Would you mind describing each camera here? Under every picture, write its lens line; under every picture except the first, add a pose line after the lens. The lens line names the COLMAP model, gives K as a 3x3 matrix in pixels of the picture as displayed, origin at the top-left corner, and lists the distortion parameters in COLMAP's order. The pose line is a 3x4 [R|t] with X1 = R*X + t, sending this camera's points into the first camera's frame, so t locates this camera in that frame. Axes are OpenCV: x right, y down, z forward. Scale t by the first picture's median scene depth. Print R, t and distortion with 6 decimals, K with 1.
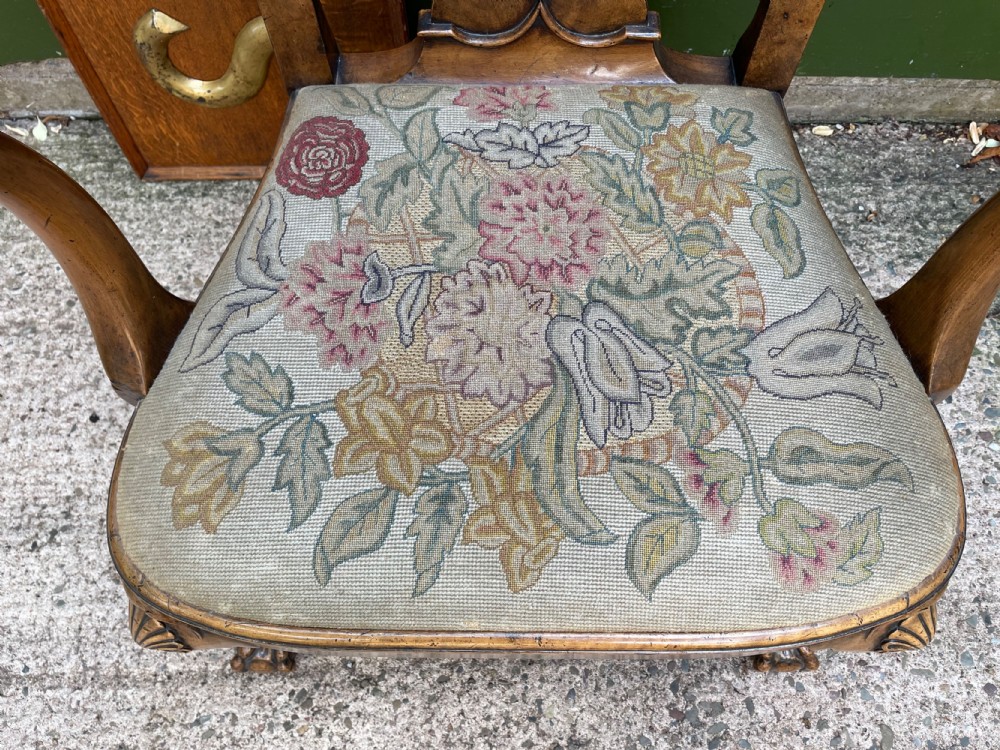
lens RADIAL K [[769.5, 0, 512.1], [0, 769.5, 387.9], [0, 0, 1]] dist [0.070954, -0.108739]
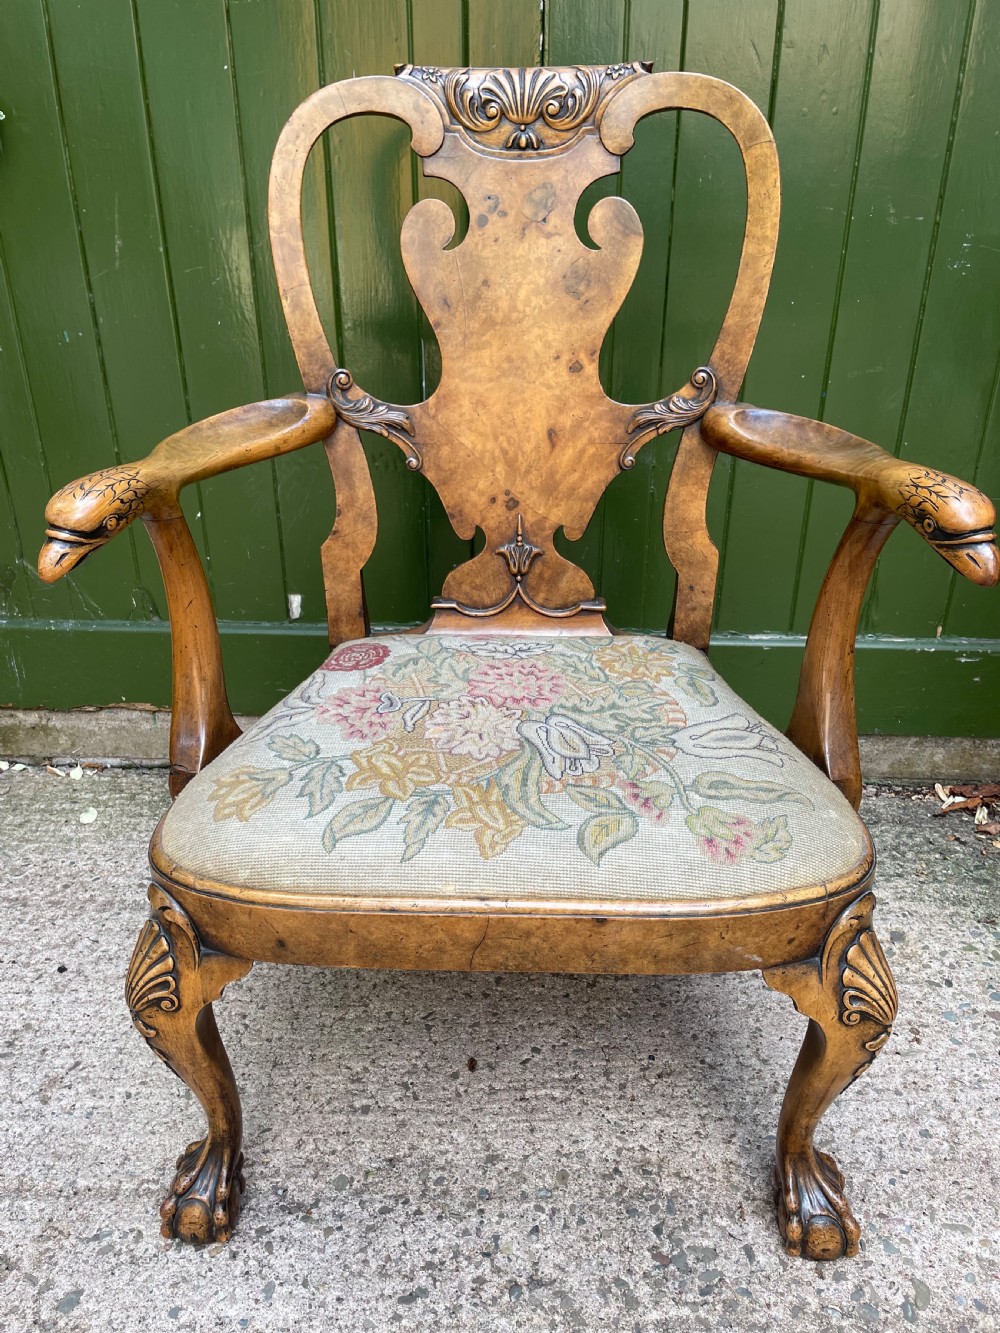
lens RADIAL K [[1025.7, 0, 489.7], [0, 1025.7, 672.9], [0, 0, 1]] dist [0.070954, -0.108739]
pose [[0.998333, 0.013821, -0.056033, 0.082034], [-0.047279, 0.752671, -0.656697, 0.678916], [0.033098, 0.658252, 0.752070, -0.247974]]
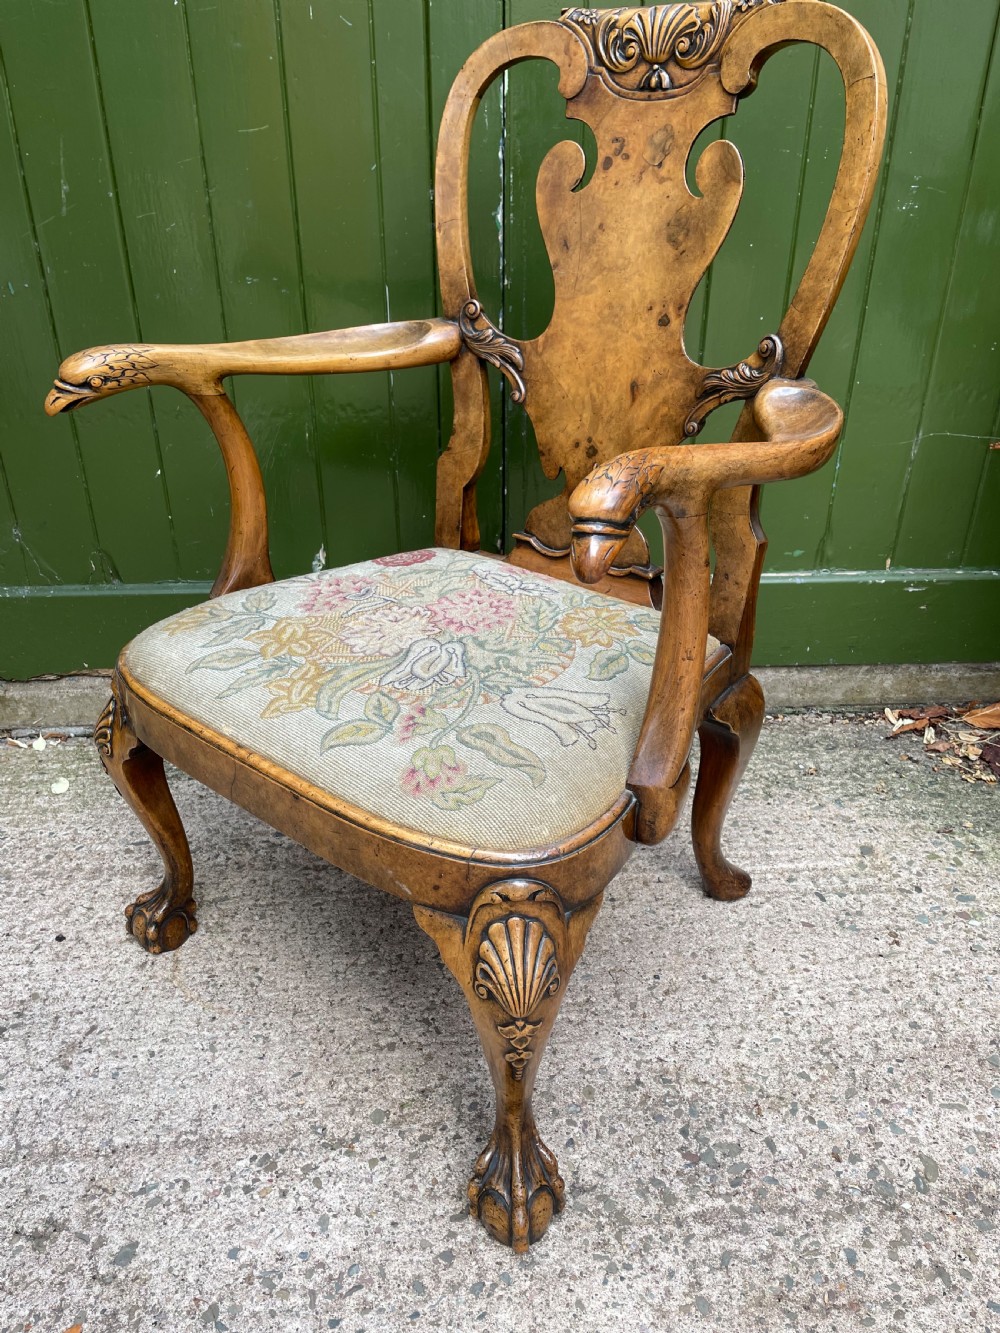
lens RADIAL K [[1025.7, 0, 498.9], [0, 1025.7, 679.4], [0, 0, 1]] dist [0.070954, -0.108739]
pose [[0.998590, -0.032946, 0.041621, -0.037062], [0.051669, 0.783052, -0.619806, 0.707709], [-0.012171, 0.621083, 0.783650, -0.257840]]
